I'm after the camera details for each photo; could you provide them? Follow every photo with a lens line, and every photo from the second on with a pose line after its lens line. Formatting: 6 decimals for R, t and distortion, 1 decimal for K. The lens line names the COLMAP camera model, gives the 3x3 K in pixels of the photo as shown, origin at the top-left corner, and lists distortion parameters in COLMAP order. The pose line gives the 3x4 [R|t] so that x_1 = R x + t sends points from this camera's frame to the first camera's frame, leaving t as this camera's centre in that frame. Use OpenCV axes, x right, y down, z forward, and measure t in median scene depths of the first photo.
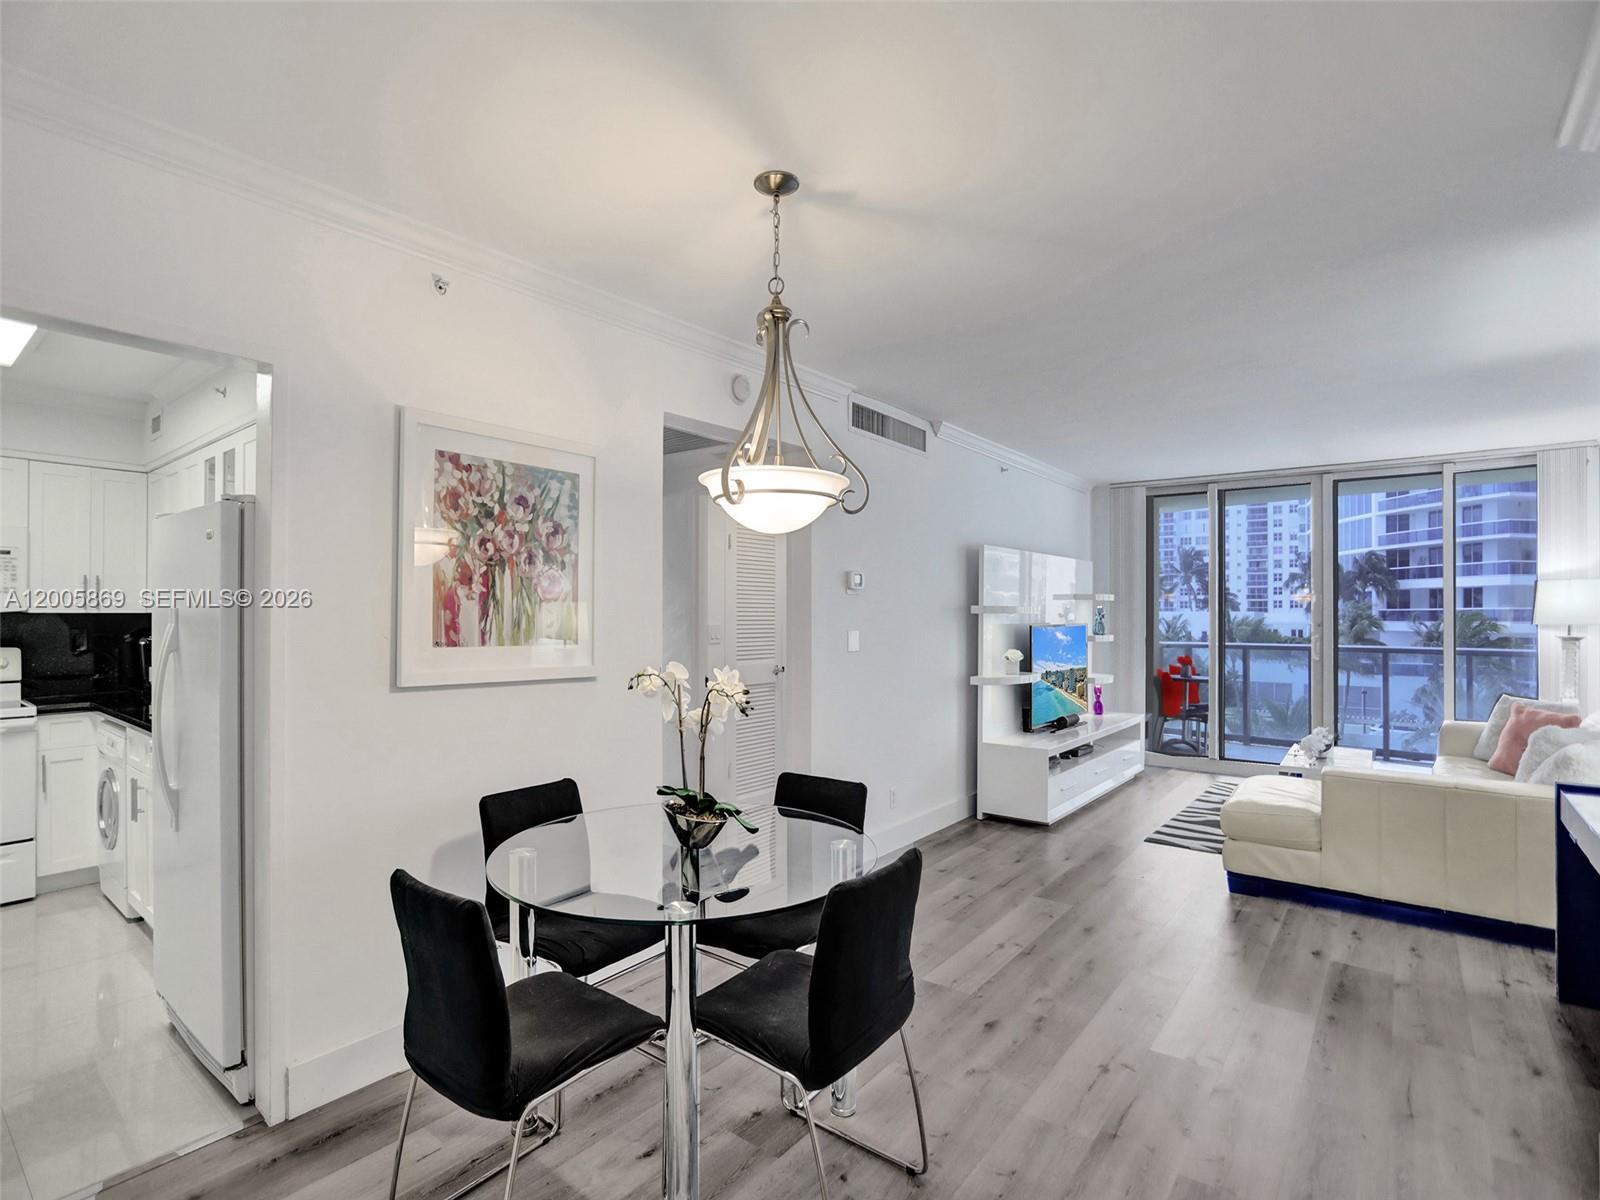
lens RADIAL K [[822.8, 0, 782.4], [0, 822.8, 601.4], [0, 0, 1]] dist [-0.095873, 0.074362]
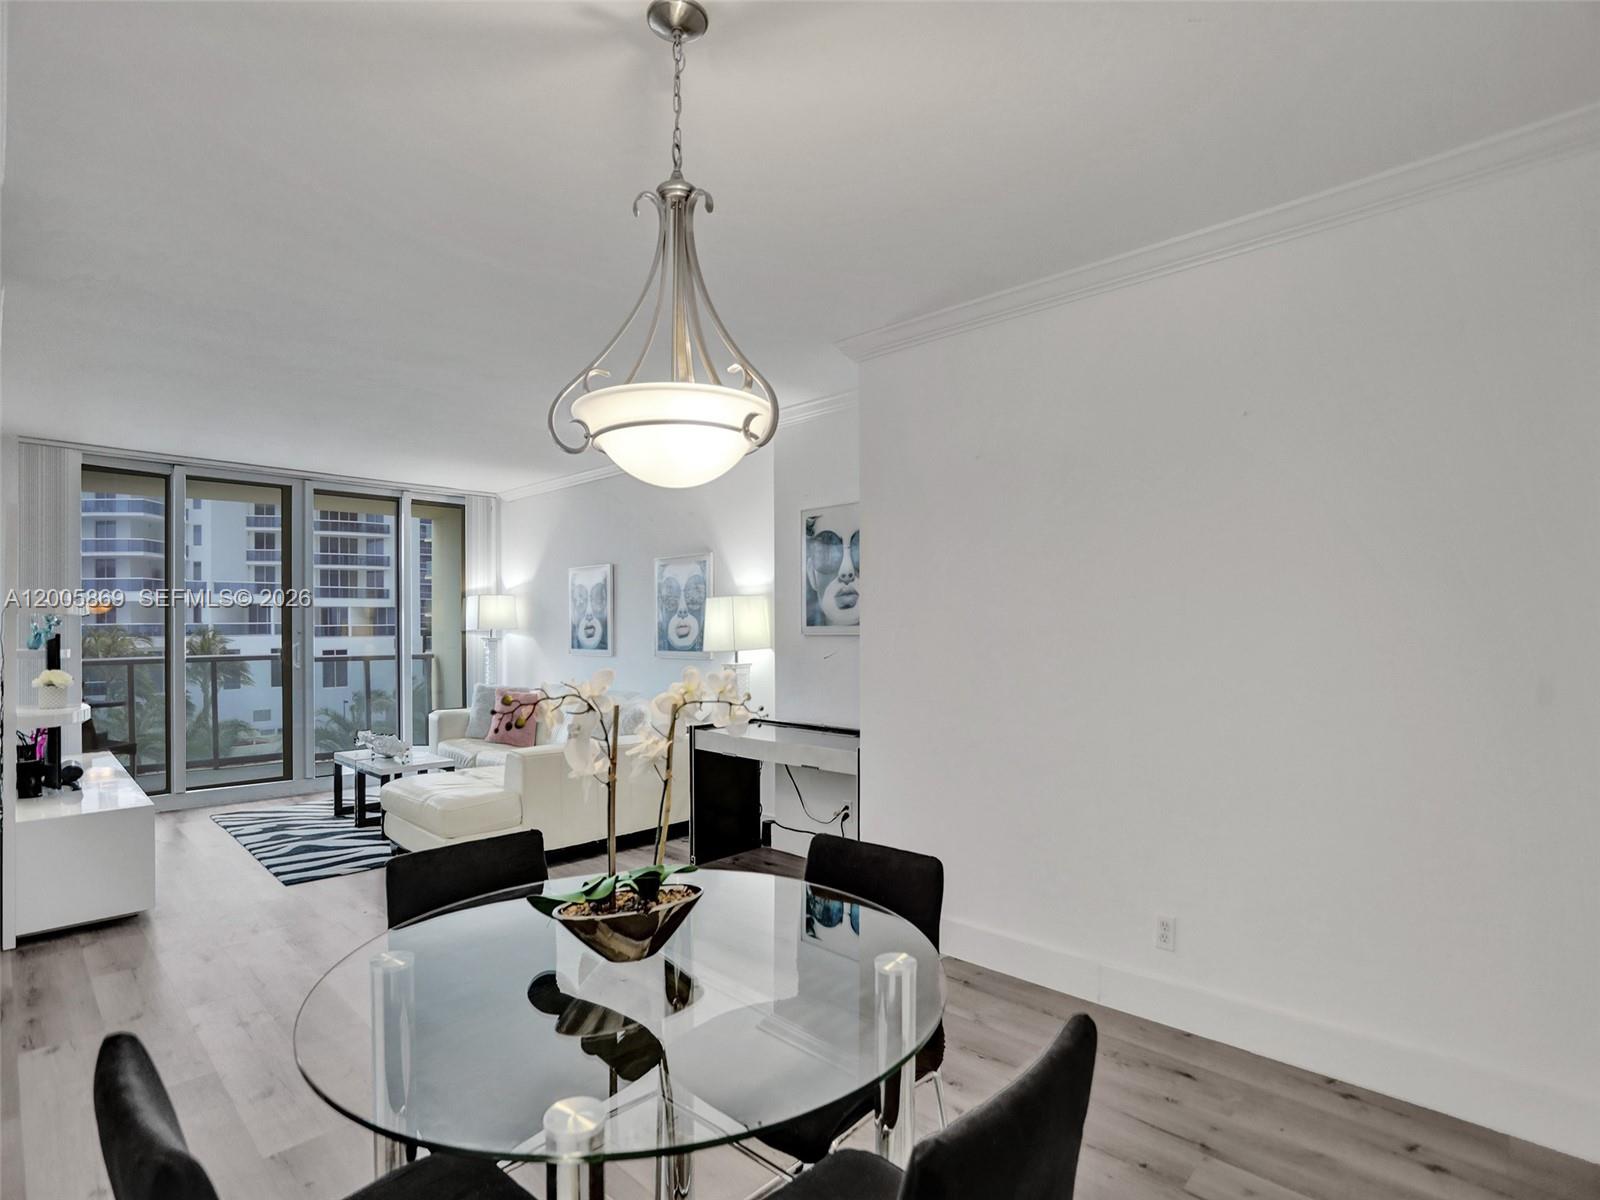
lens RADIAL K [[822.8, 0, 782.4], [0, 822.8, 601.4], [0, 0, 1]] dist [-0.095873, 0.074362]
pose [[0.128346, 0.025476, 0.991402, -0.285100], [-0.006162, 0.999671, -0.024890, 0.014152], [-0.991710, -0.002915, 0.128461, 0.328692]]
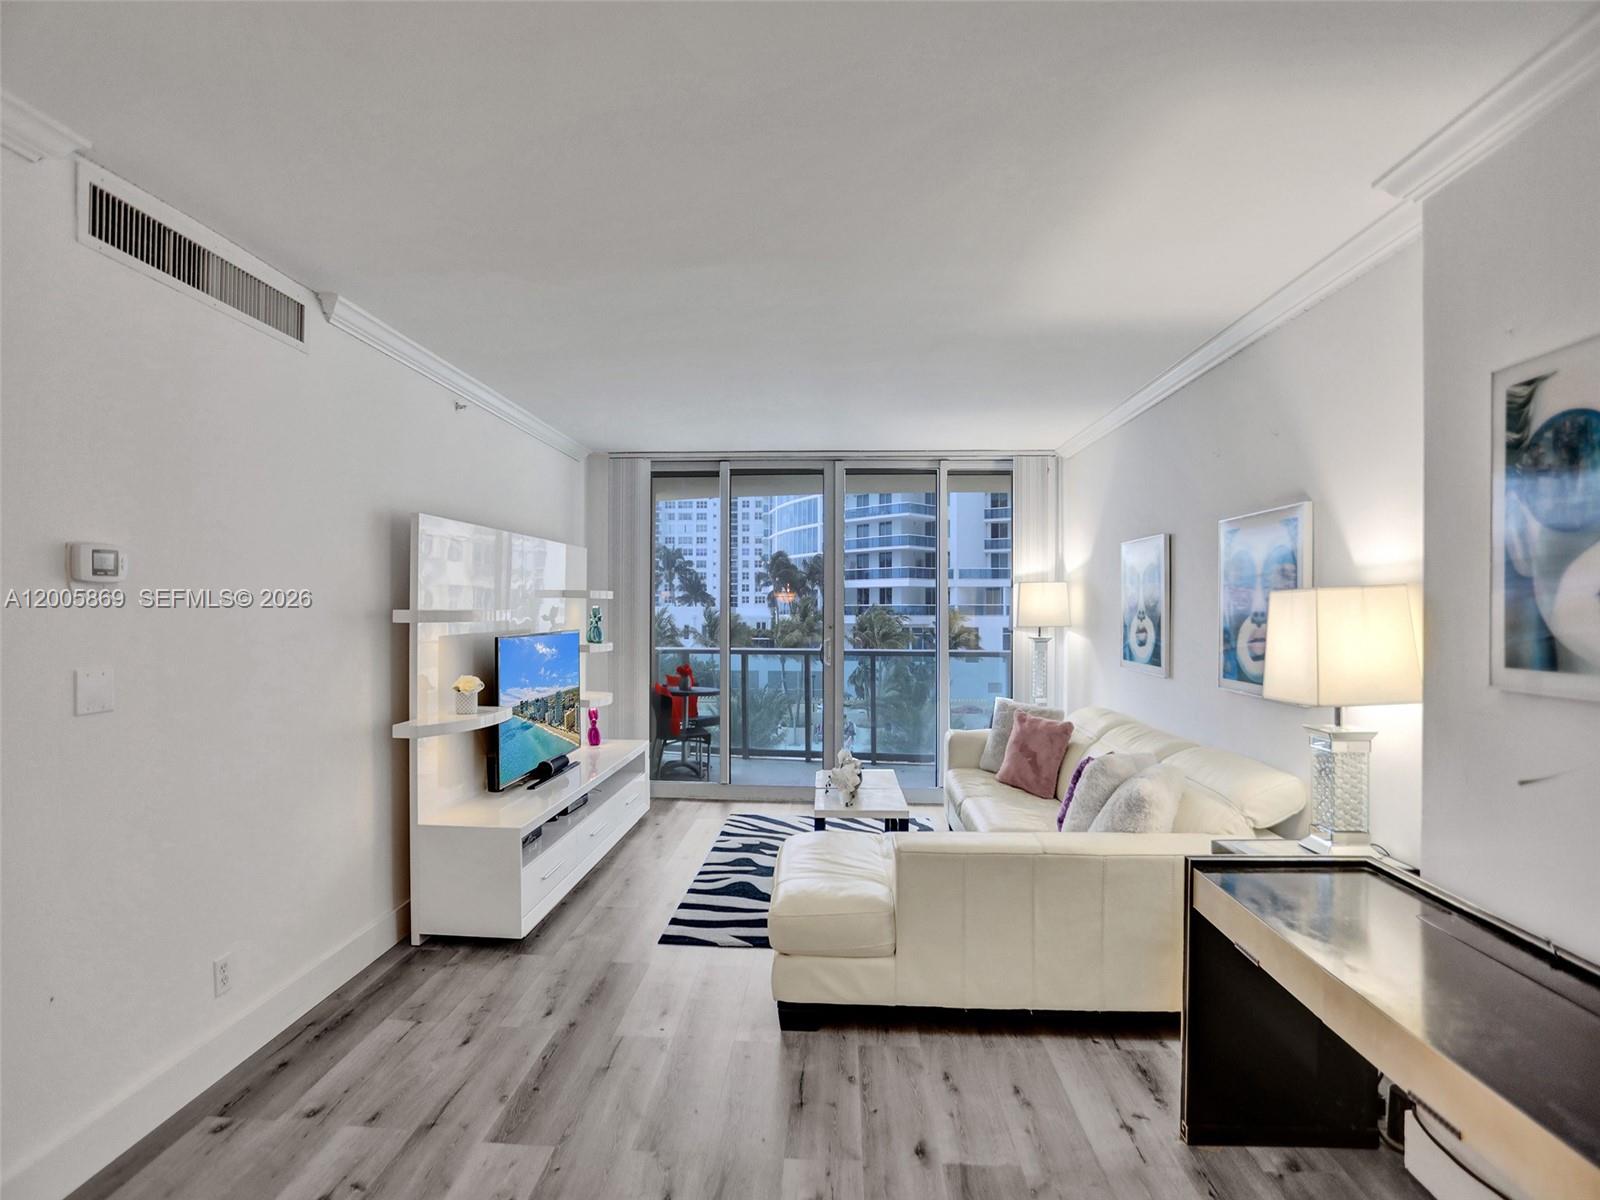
lens RADIAL K [[822.8, 0, 782.4], [0, 822.8, 601.4], [0, 0, 1]] dist [-0.095873, 0.074362]
pose [[0.828529, 0.001602, 0.559944, 0.122607], [-0.004854, 0.999979, 0.004321, -0.005361], [-0.559925, -0.006298, 0.828519, 0.305947]]
